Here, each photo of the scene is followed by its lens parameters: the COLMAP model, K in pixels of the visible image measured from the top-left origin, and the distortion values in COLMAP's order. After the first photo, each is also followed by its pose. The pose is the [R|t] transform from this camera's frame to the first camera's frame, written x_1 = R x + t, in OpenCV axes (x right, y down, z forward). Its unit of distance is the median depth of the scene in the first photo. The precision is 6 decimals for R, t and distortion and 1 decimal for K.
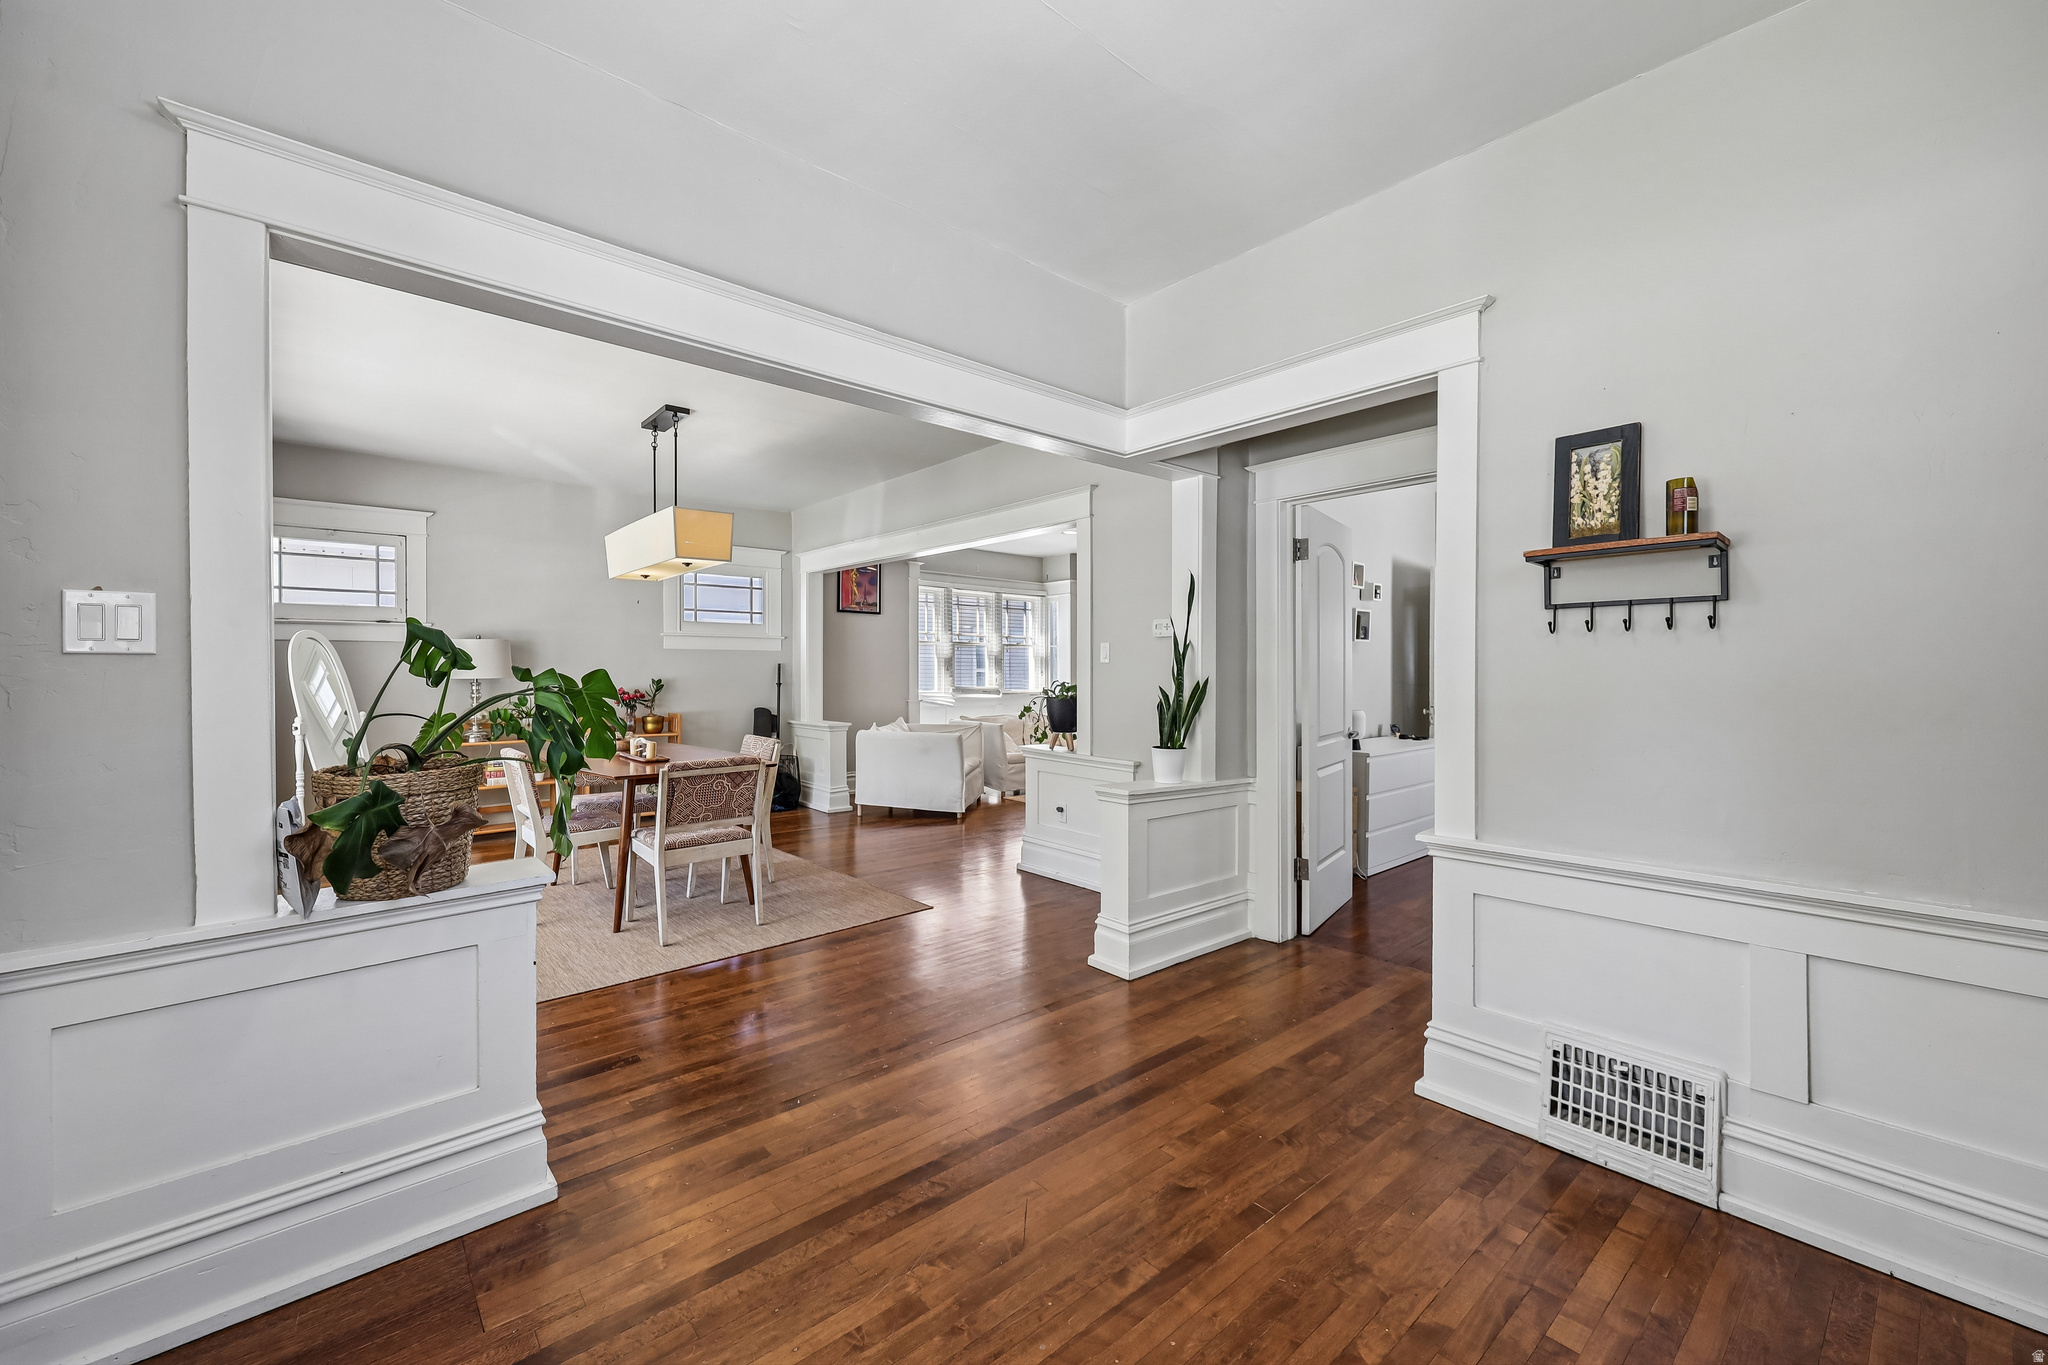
lens RADIAL K [[817.5, 0, 1019.5], [0, 817.5, 674.2], [0, 0, 1]] dist [0.000640, 0.000760]
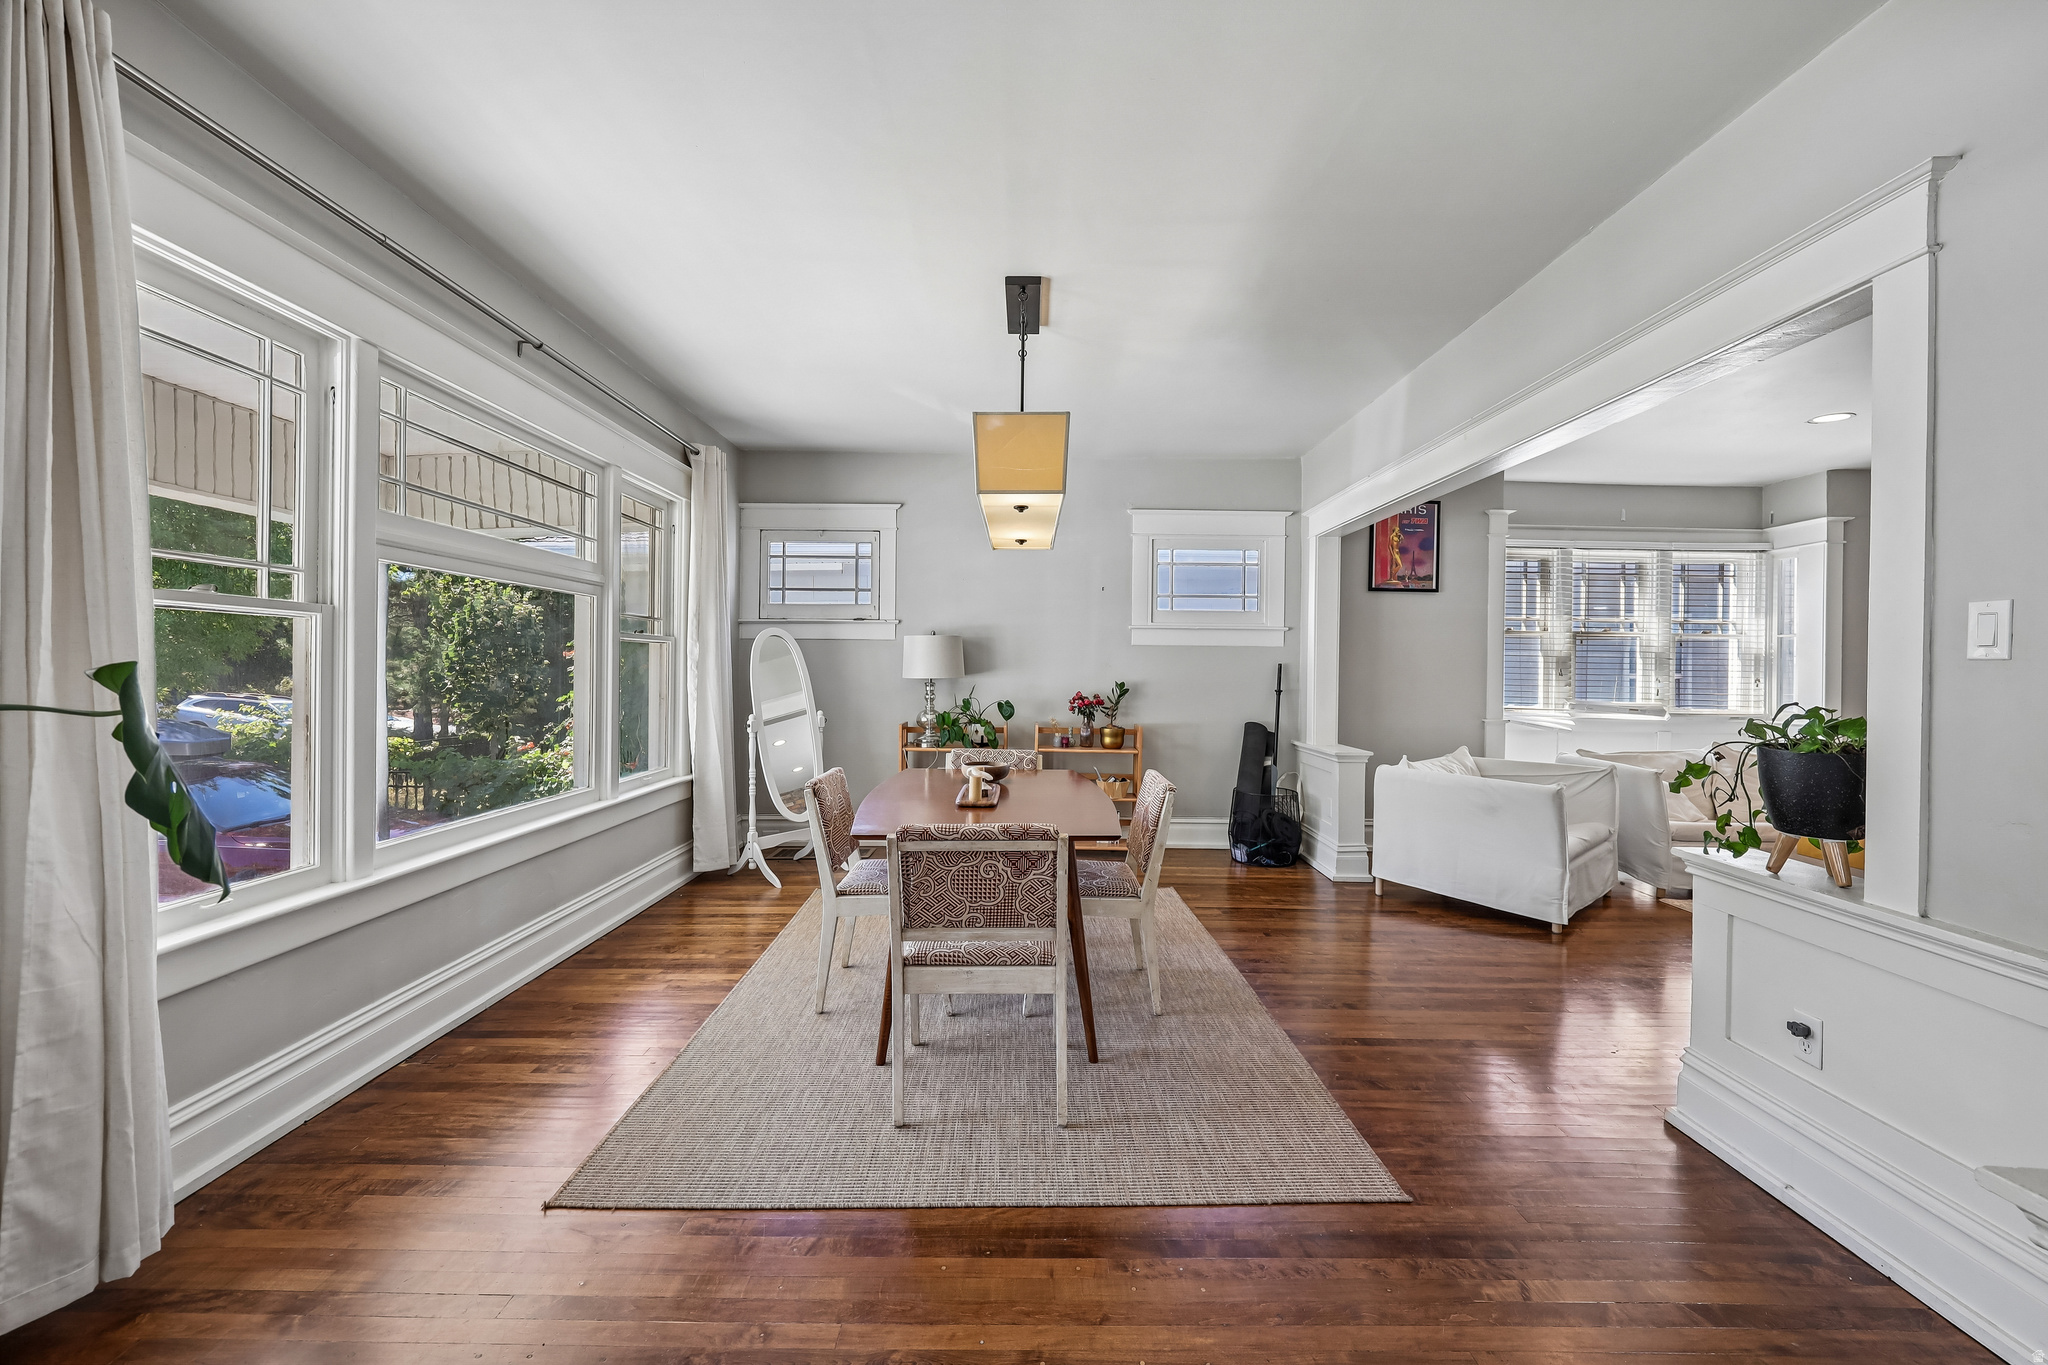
lens RADIAL K [[817.5, 0, 1026.6], [0, 817.5, 674.9], [0, 0, 1]] dist [0.000640, 0.000760]
pose [[0.760635, 0.011533, -0.649077, 0.013819], [-0.012794, 0.999914, 0.002774, -0.002163], [0.649054, 0.006194, 0.760717, 0.312496]]
